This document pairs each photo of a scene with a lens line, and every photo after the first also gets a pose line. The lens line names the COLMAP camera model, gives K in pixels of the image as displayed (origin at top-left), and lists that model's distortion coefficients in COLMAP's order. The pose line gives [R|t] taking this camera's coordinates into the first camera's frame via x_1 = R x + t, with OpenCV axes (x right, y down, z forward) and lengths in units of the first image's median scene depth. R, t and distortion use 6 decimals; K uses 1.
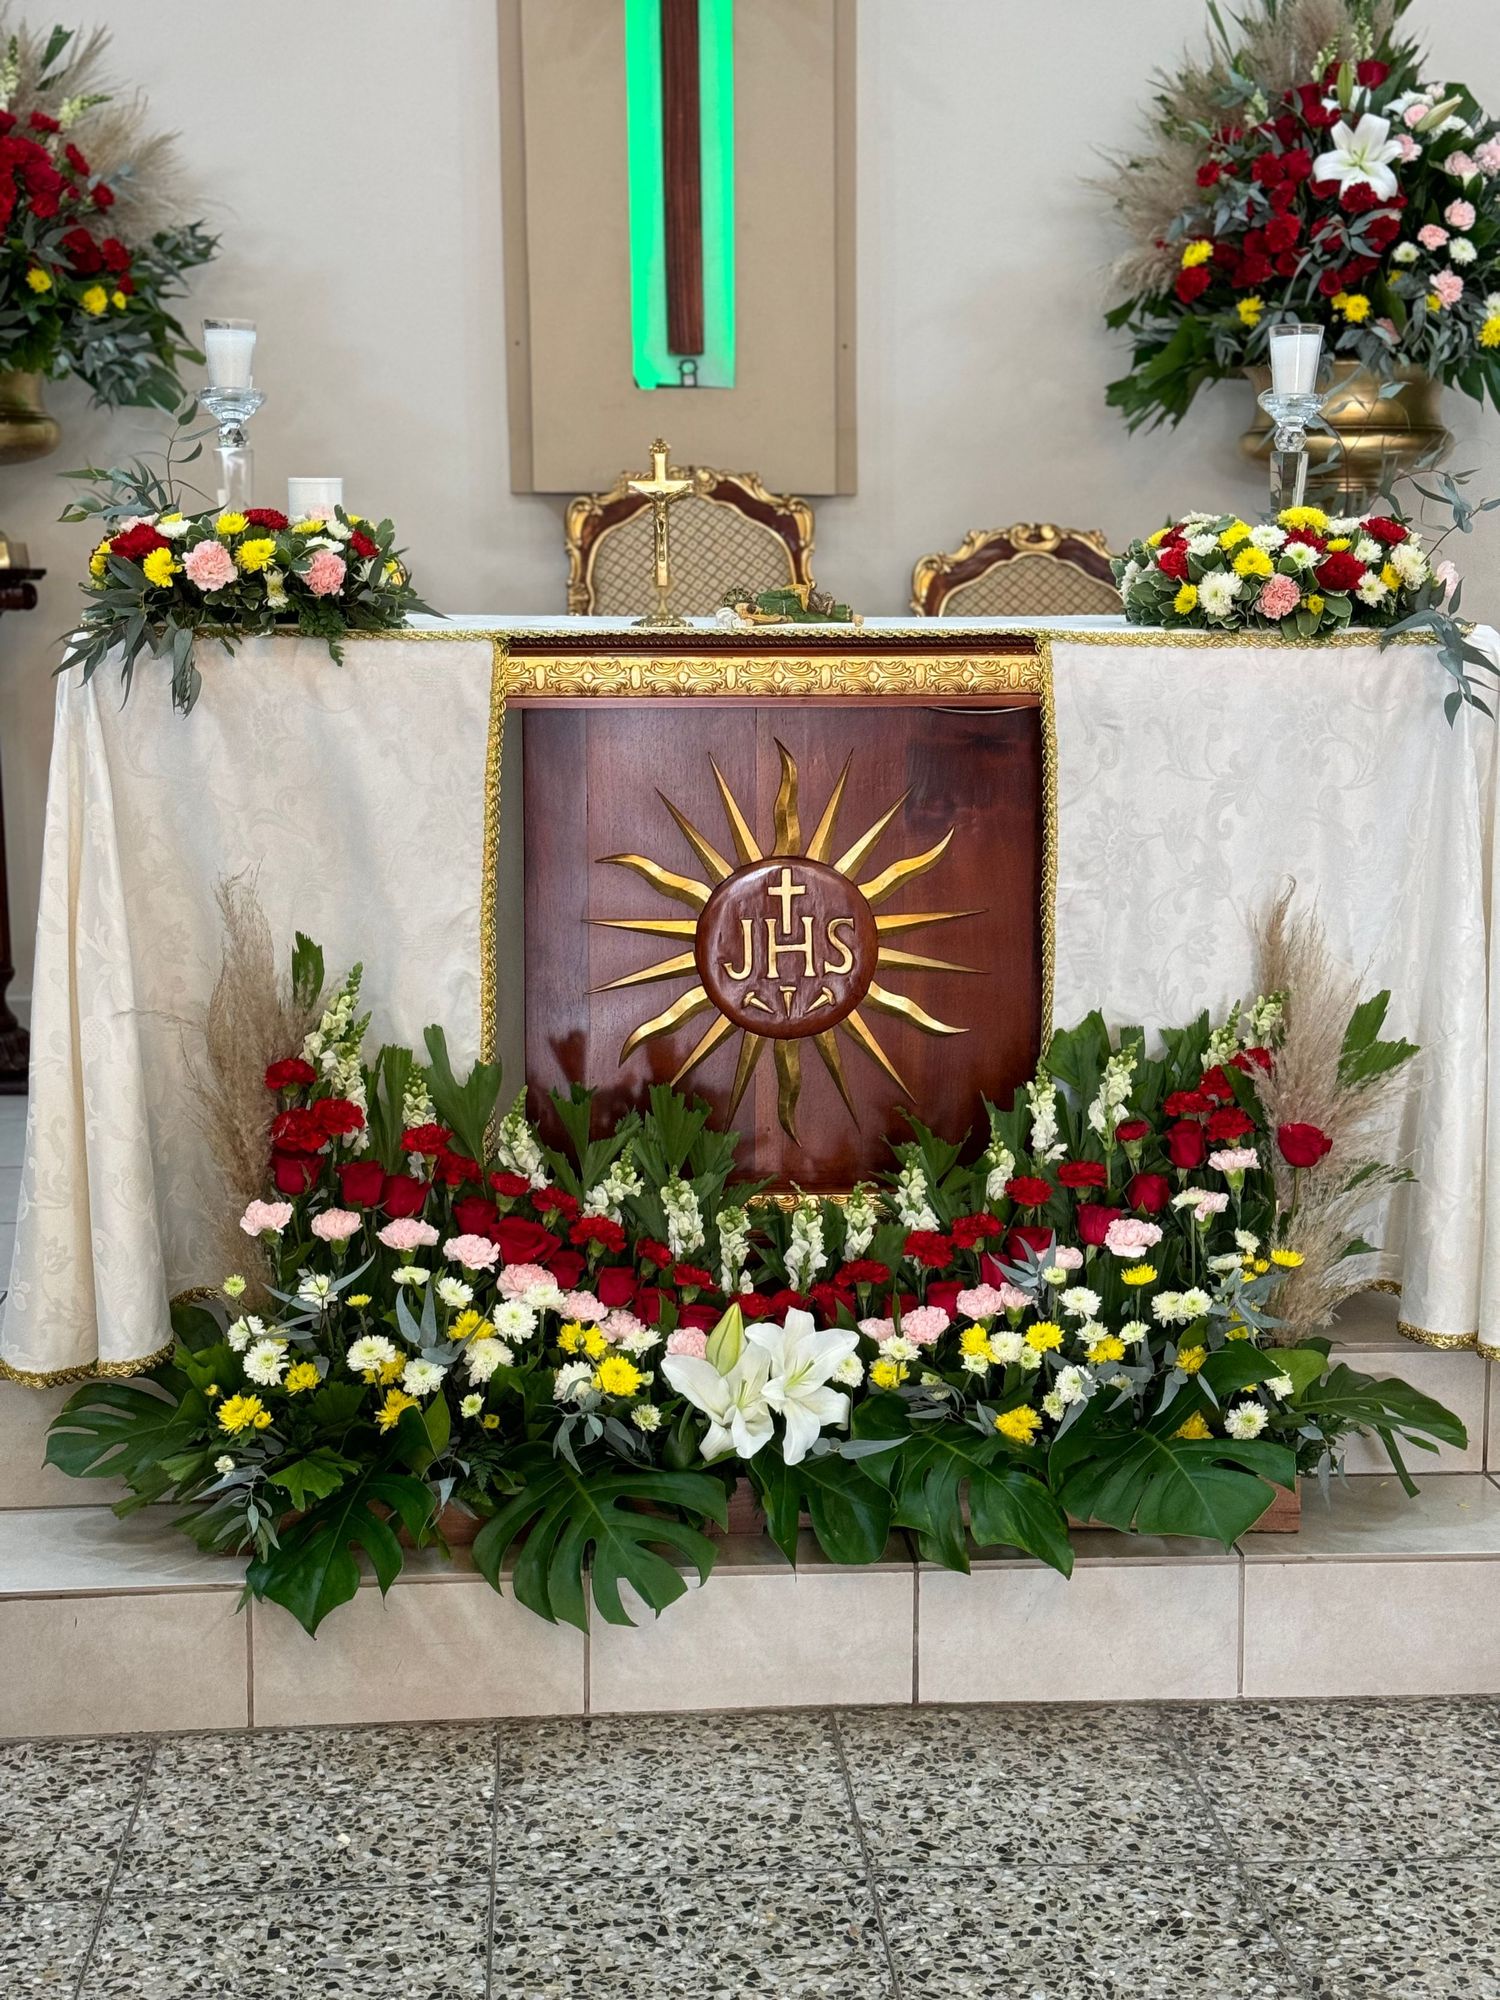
lens RADIAL K [[2764.7, 0, 746.5], [0, 2764.7, 996.2], [0, 0, 1]] dist [0.170249, -0.329824]
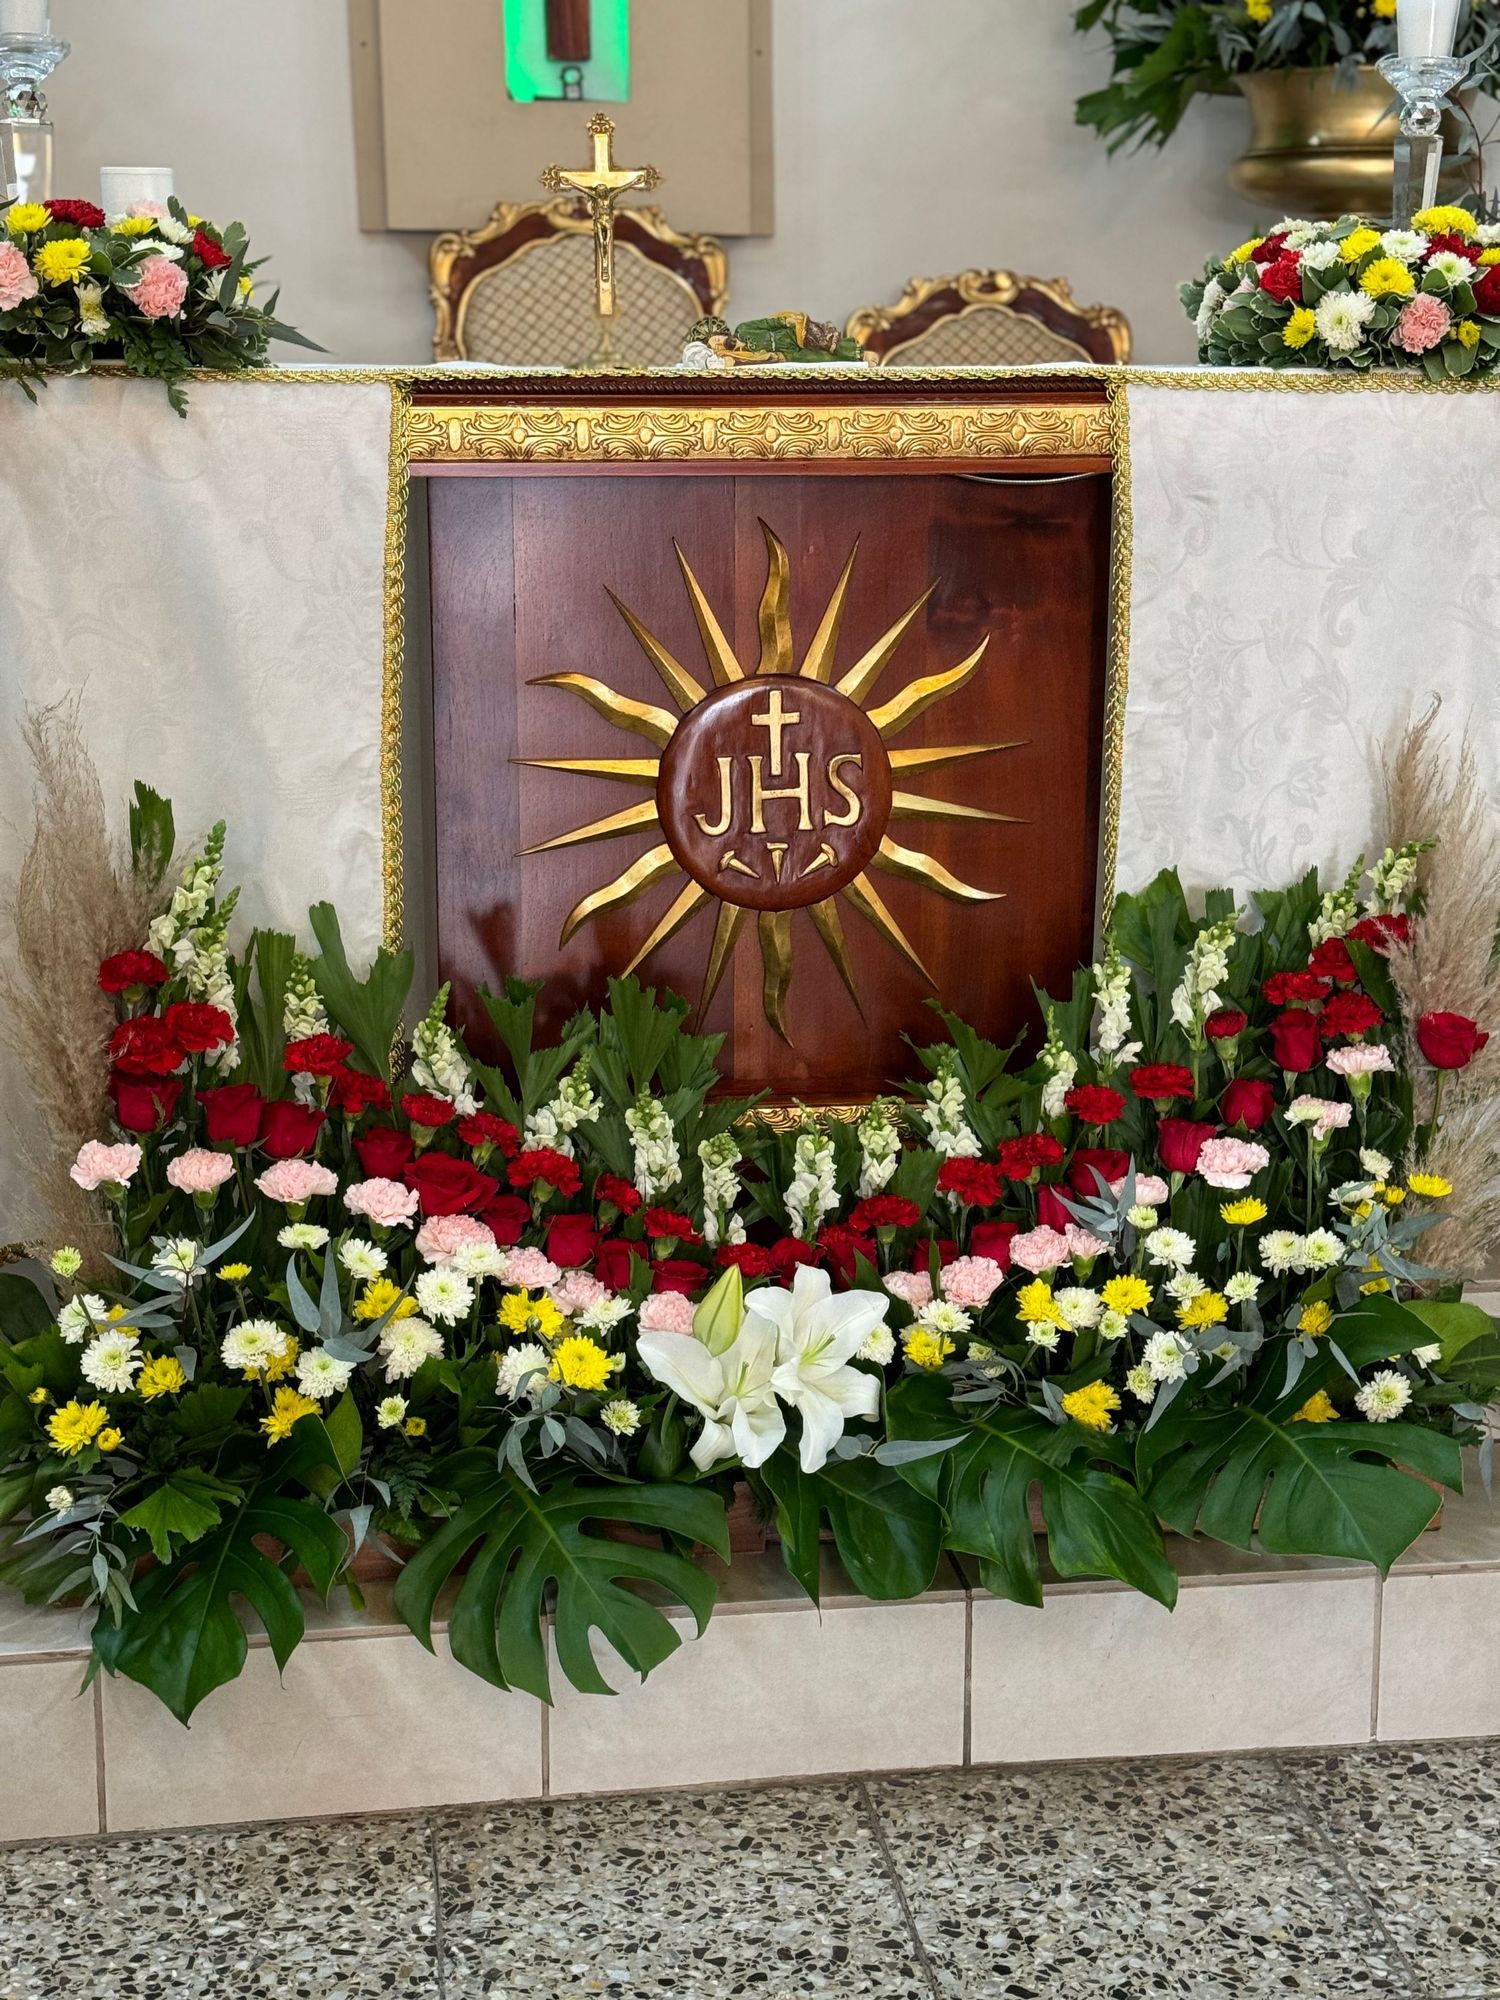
lens RADIAL K [[2766.5, 0, 738.4], [0, 2766.5, 1003.2], [0, 0, 1]] dist [0.184737, -0.376557]
pose [[0.997744, -0.016126, 0.065172, -0.049045], [0.011556, 0.997487, 0.069897, -0.013728], [-0.066136, -0.068986, 0.995423, 0.233990]]
